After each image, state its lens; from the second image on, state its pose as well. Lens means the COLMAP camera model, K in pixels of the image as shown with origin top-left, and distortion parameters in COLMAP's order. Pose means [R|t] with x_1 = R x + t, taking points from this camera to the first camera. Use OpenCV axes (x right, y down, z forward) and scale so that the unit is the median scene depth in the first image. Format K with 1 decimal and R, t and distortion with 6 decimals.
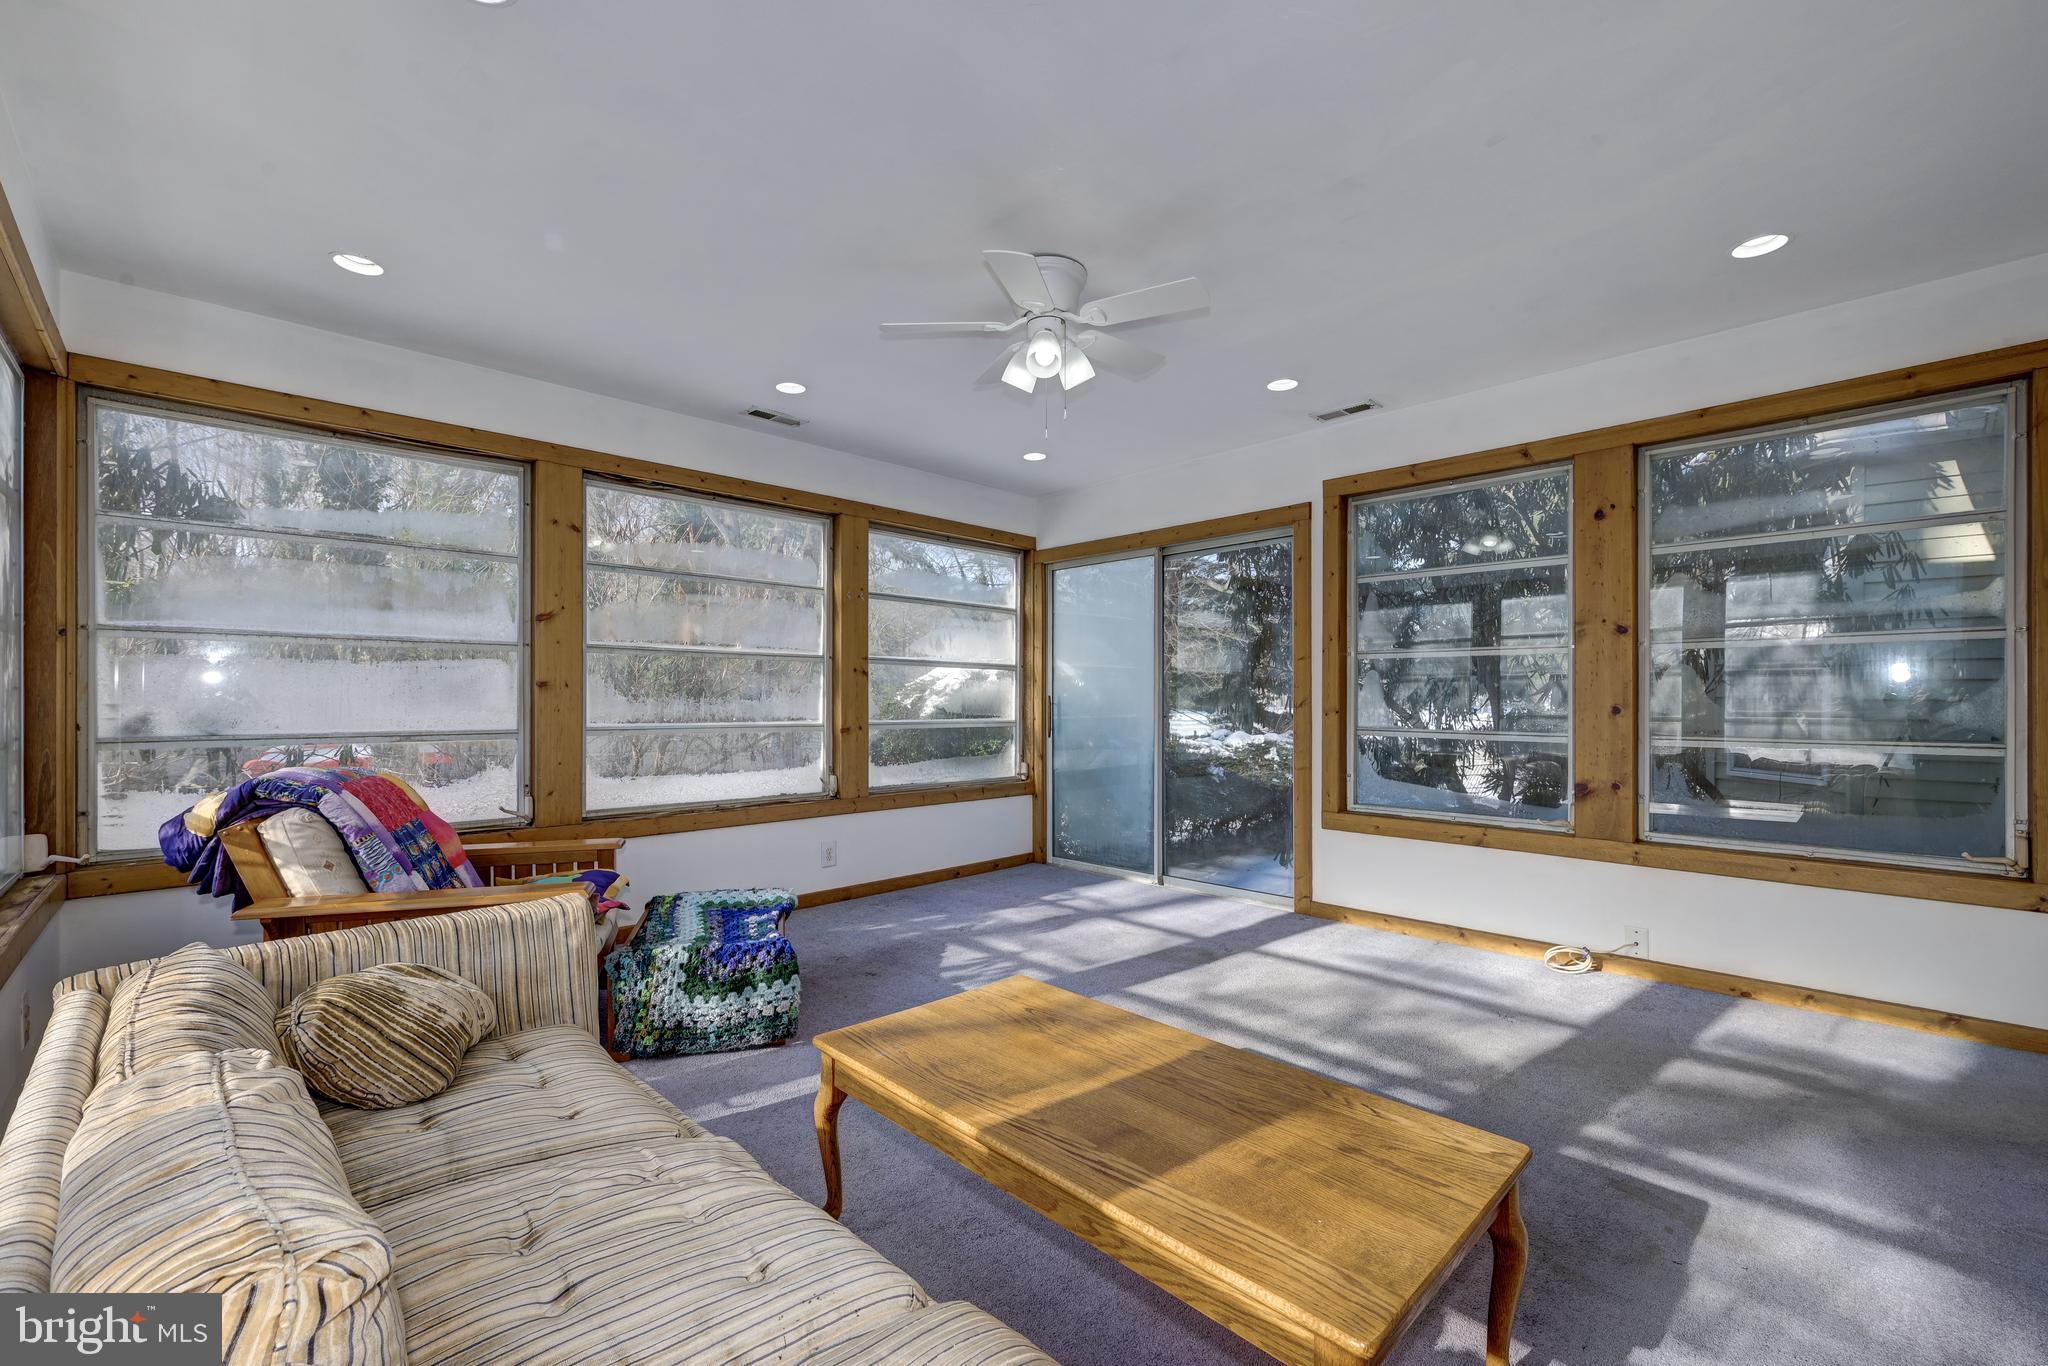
lens RADIAL K [[833.0, 0, 1032.3], [0, 833.0, 690.4], [0, 0, 1]] dist [0.004264, 0.000646]
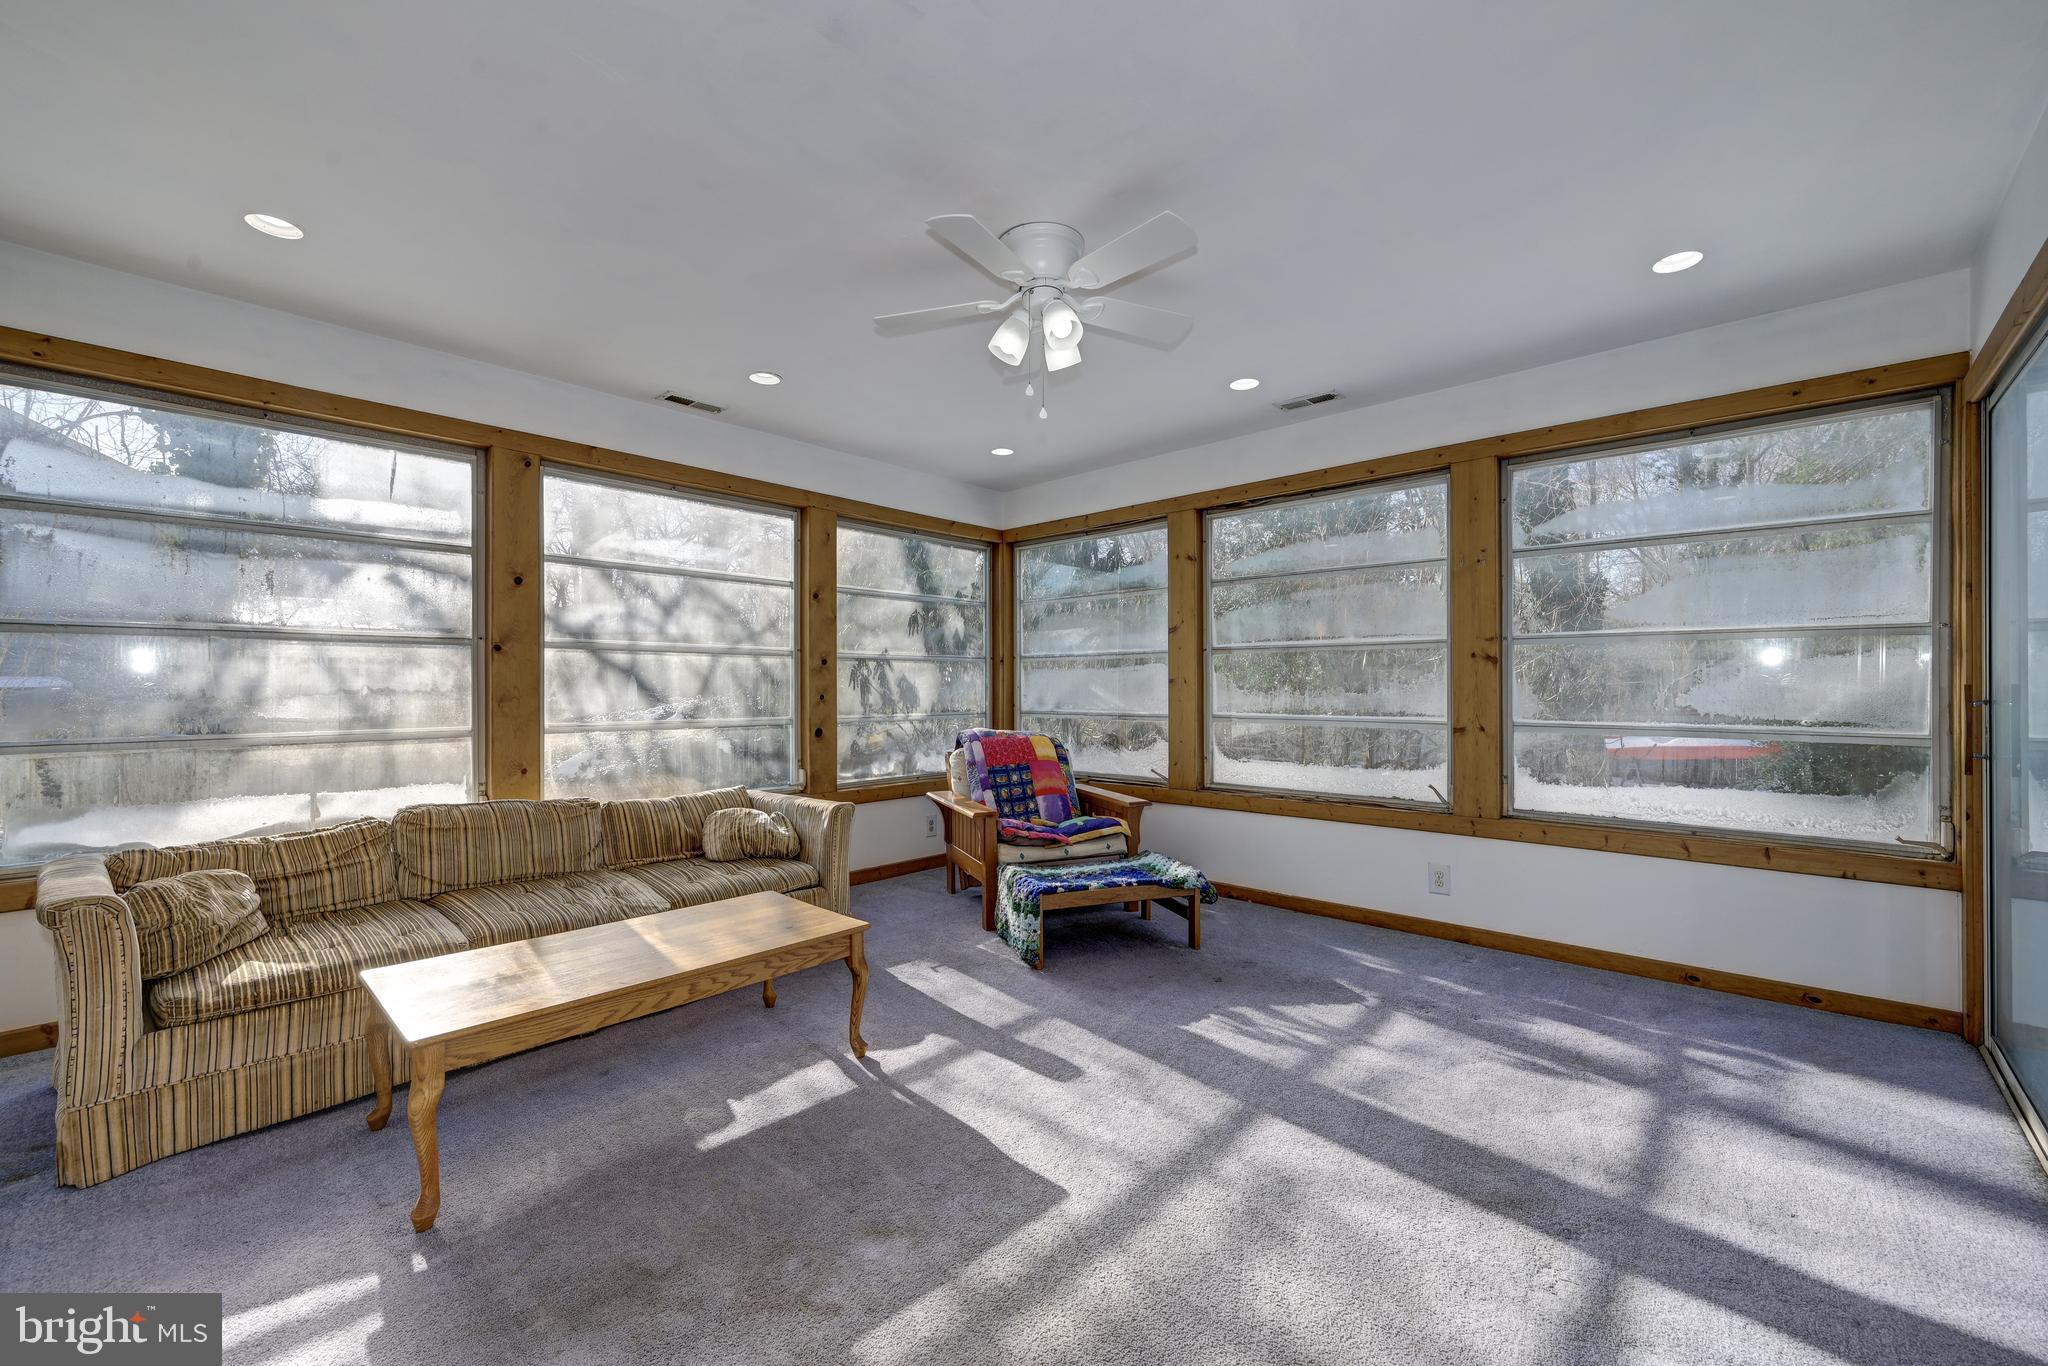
lens RADIAL K [[821.5, 0, 1021.1], [0, 821.5, 699.3], [0, 0, 1]] dist [0.001309, -0.000043]
pose [[0.034999, 0.010711, -0.999330, 0.661582], [0.011317, 0.999874, 0.011113, 0.004236], [0.999323, -0.011698, 0.034874, 0.655698]]
